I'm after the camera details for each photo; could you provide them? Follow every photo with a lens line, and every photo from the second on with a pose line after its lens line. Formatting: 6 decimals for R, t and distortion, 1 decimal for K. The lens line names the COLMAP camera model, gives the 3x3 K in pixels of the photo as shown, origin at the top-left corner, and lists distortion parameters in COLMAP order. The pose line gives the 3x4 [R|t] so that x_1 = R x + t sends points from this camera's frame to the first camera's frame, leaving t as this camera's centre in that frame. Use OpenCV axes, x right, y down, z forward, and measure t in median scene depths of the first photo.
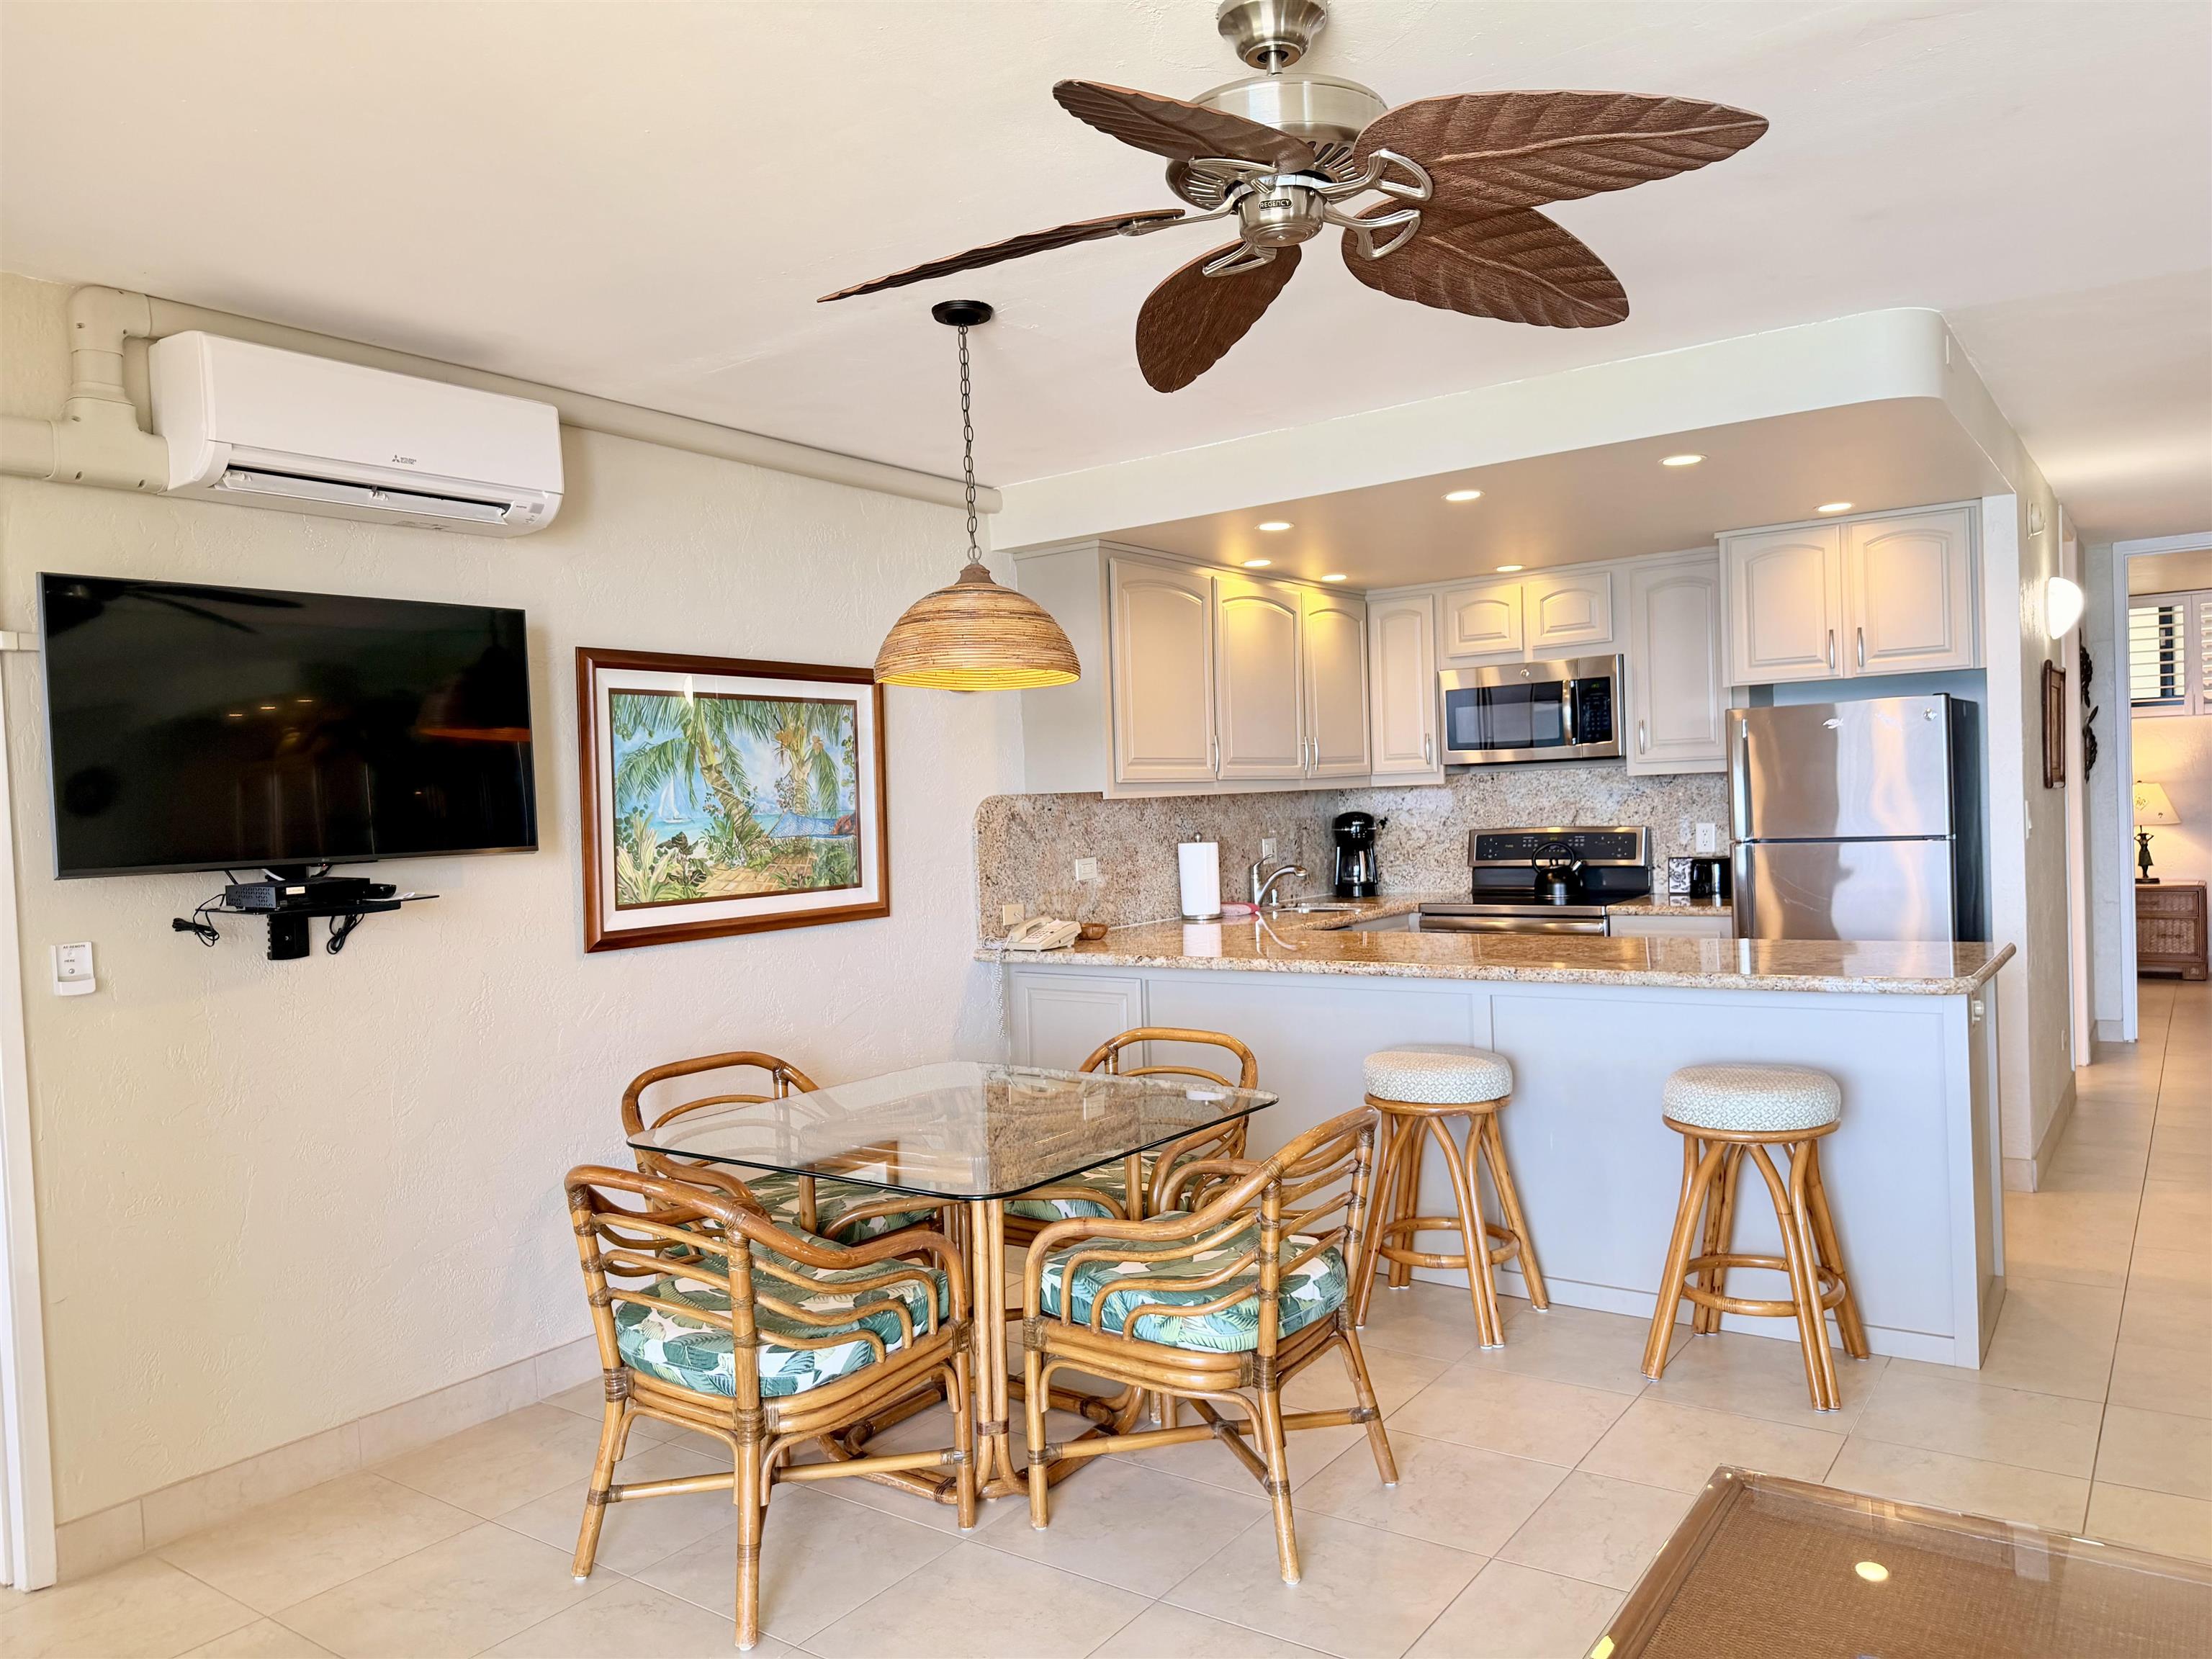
lens RADIAL K [[1528.0, 0, 1115.5], [0, 1528.0, 845.1], [0, 0, 1]] dist [0.093003, -0.122929]
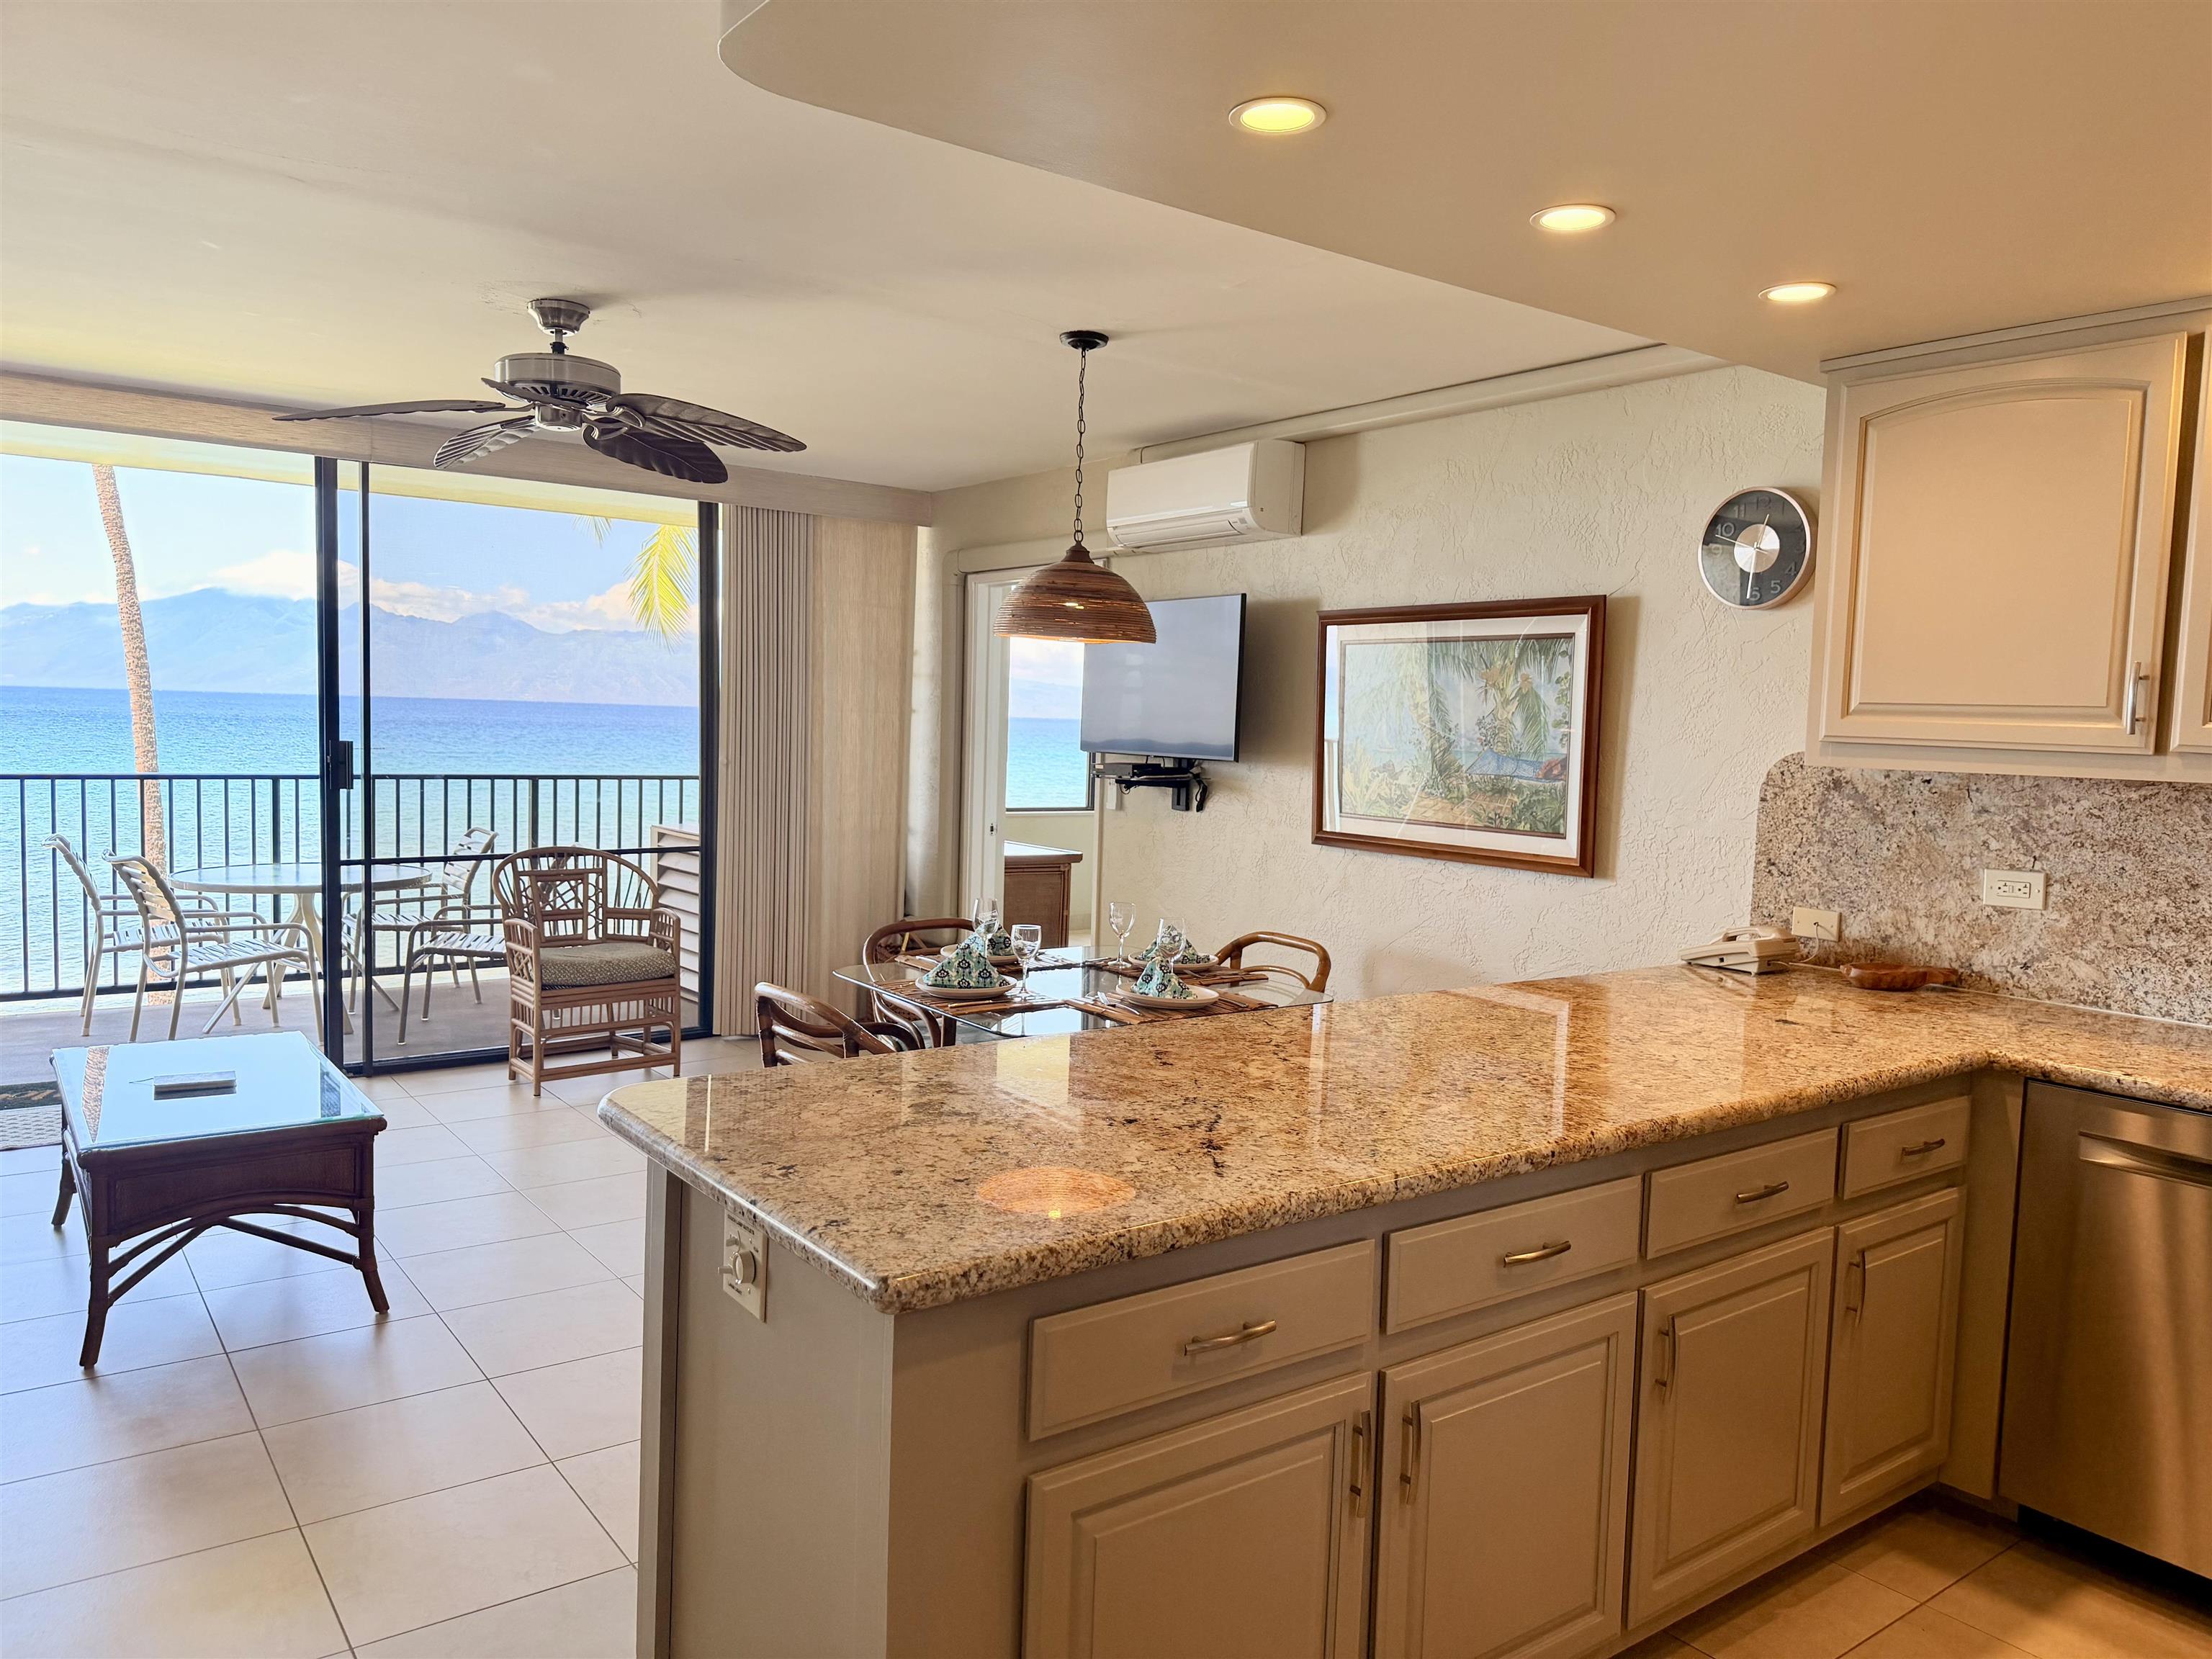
lens RADIAL K [[1537.8, 0, 1110.8], [0, 1537.8, 829.5], [0, 0, 1]] dist [0.093126, -0.134843]
pose [[-0.315711, 0.097571, -0.943825, 0.608816], [-0.046961, 0.991873, 0.118247, -0.057441], [0.947693, 0.081654, -0.308563, 0.790955]]
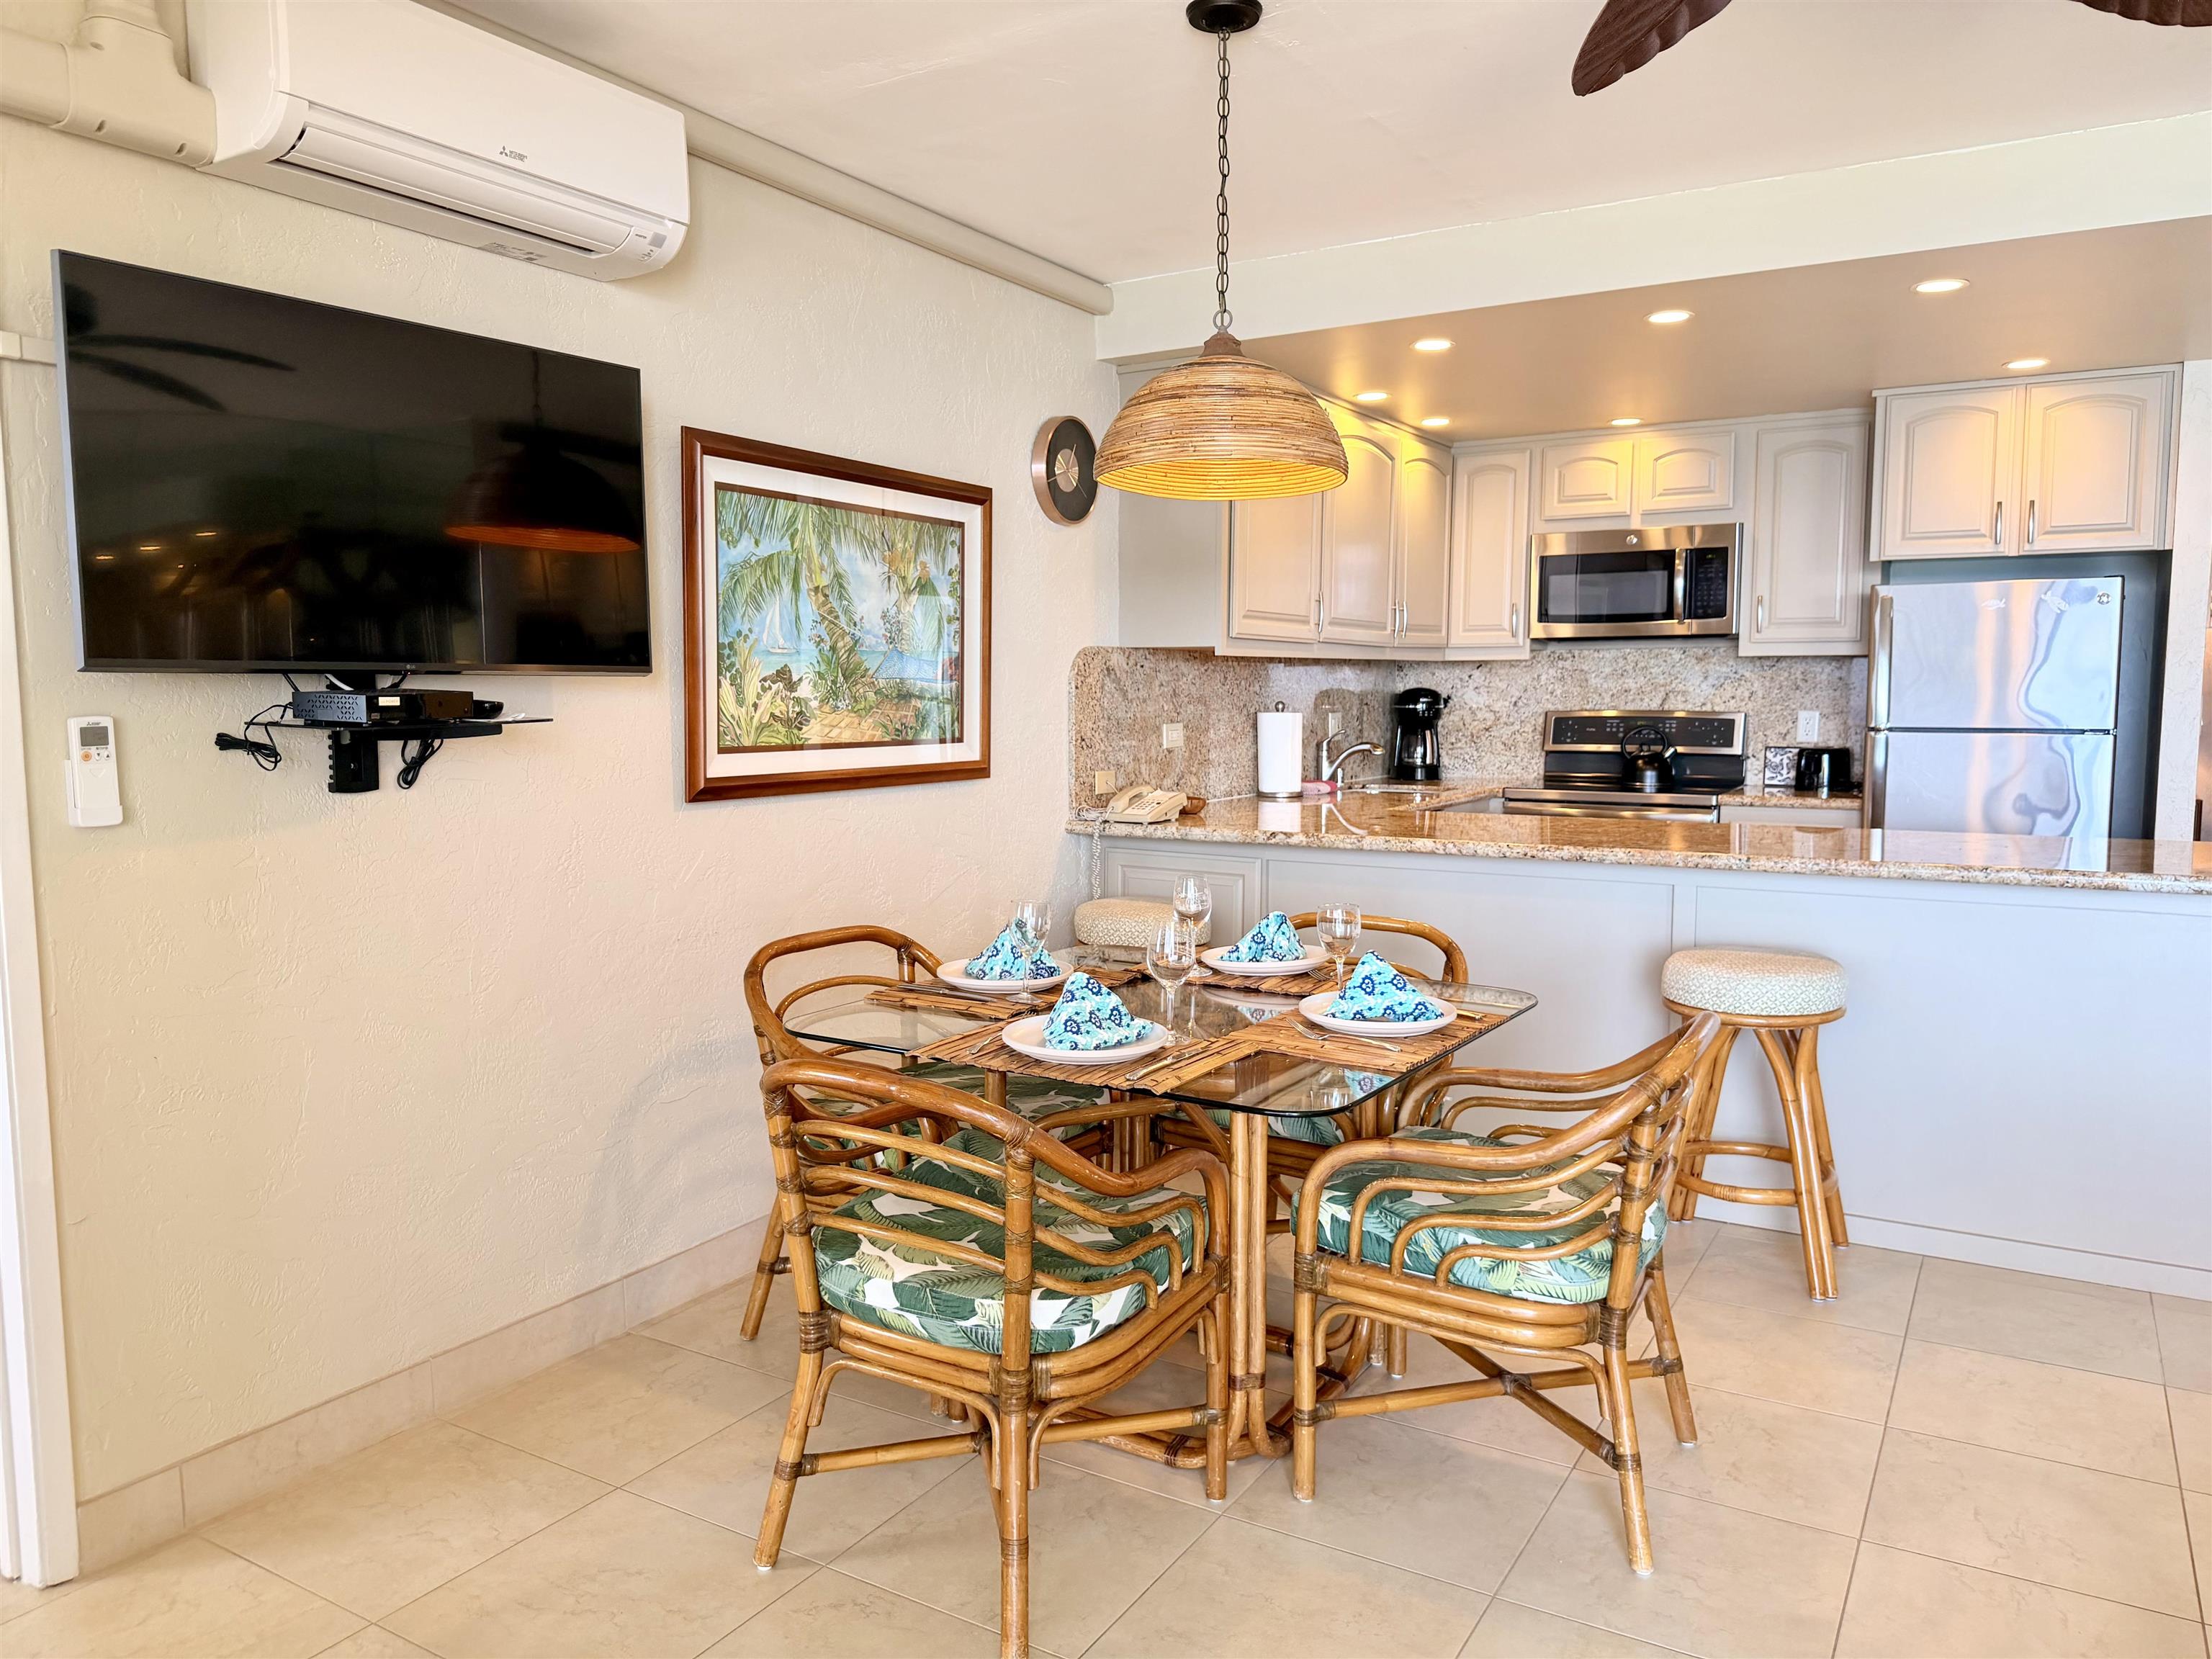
lens RADIAL K [[1537.8, 0, 1110.8], [0, 1537.8, 829.5], [0, 0, 1]] dist [0.093126, -0.134843]
pose [[0.996463, 0.030694, 0.078222, -0.114770], [-0.035383, 0.997614, 0.059280, 0.017128], [-0.076215, -0.061838, 0.995172, 0.097108]]
